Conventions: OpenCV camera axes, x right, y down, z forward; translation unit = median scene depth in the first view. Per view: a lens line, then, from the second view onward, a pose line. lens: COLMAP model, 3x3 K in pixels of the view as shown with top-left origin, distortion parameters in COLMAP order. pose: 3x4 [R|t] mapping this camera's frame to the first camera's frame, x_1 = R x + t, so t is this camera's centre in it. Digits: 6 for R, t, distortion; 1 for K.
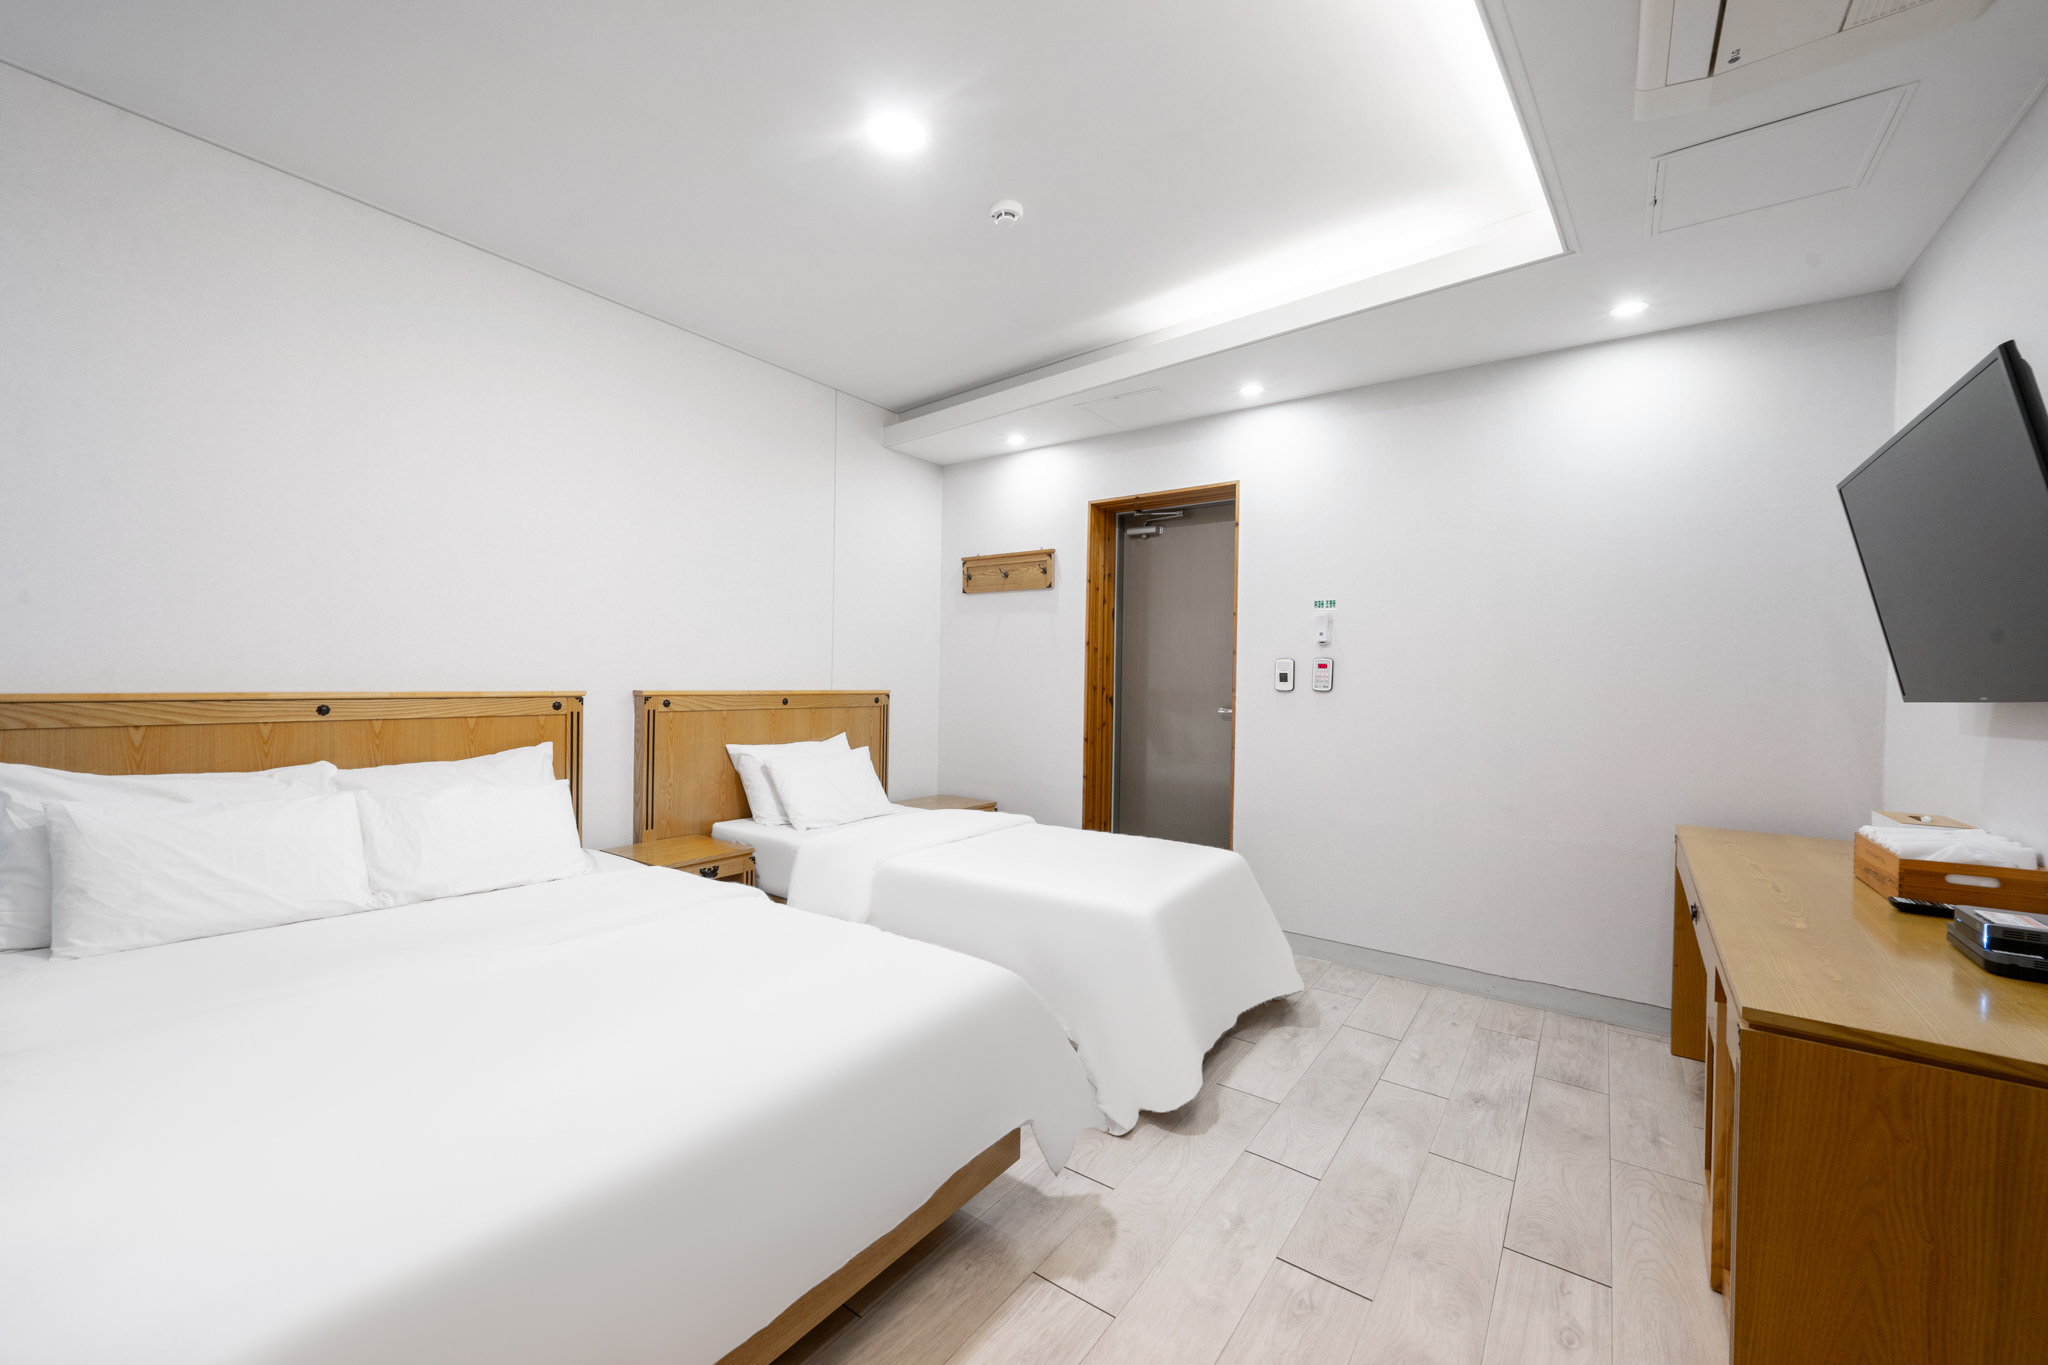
lens RADIAL K [[779.3, 0, 1022.1], [0, 779.3, 691.5], [0, 0, 1]] dist [0.000241, -0.000010]
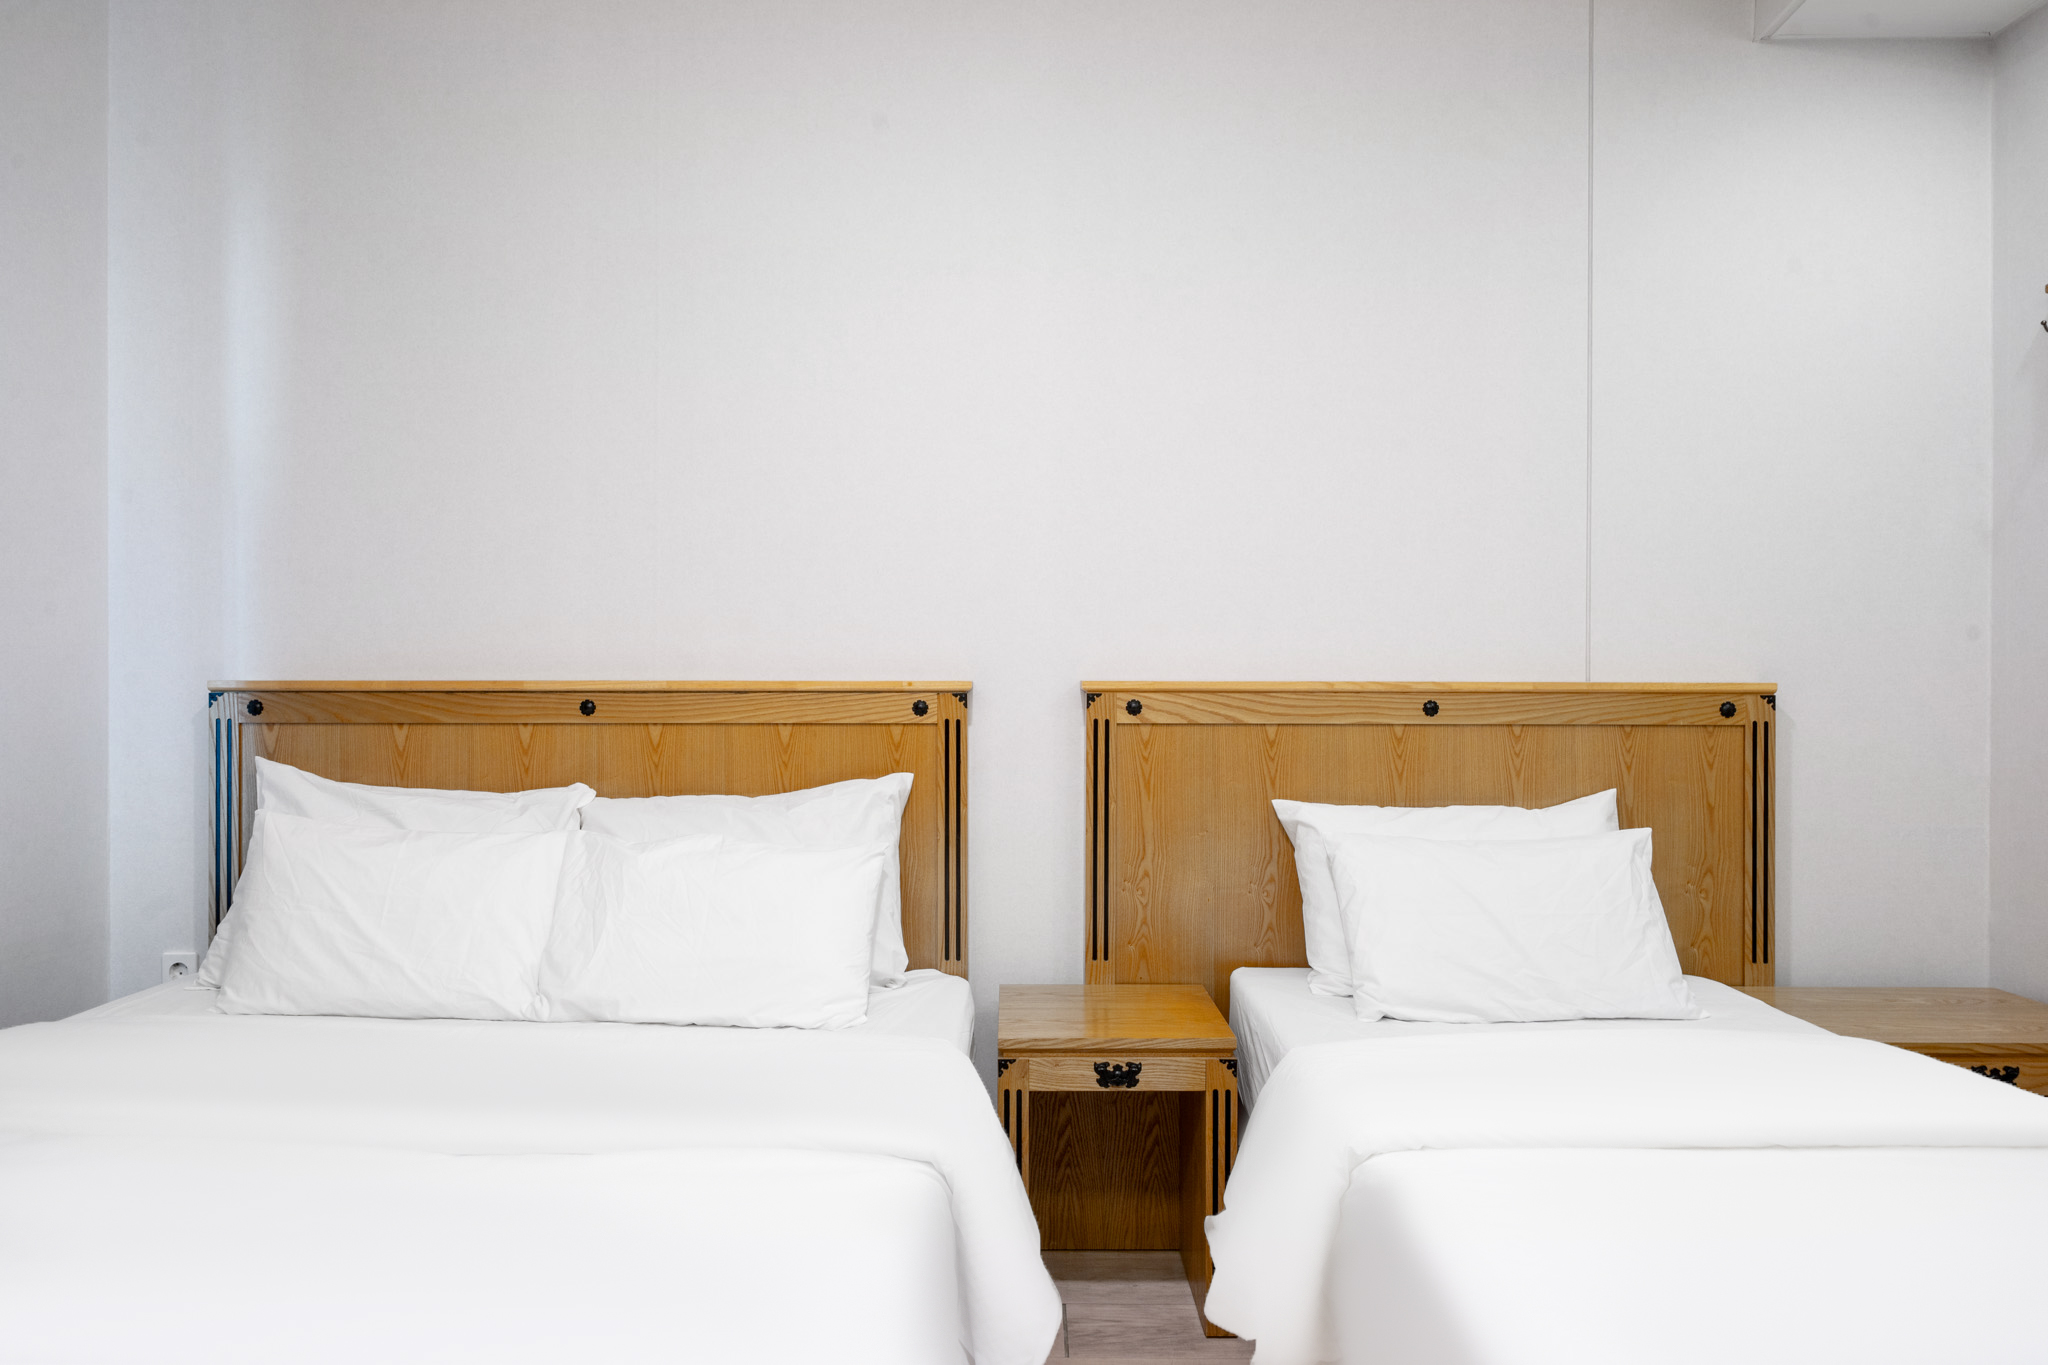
lens RADIAL K [[1432.8, 0, 1024.2], [0, 1432.8, 668.9], [0, 0, 1]] dist [-0.010530, -0.003322]
pose [[0.587160, -0.002876, -0.809466, 0.254291], [-0.005962, 0.999951, -0.007878, -0.001583], [0.809449, 0.009452, 0.587114, 0.450353]]
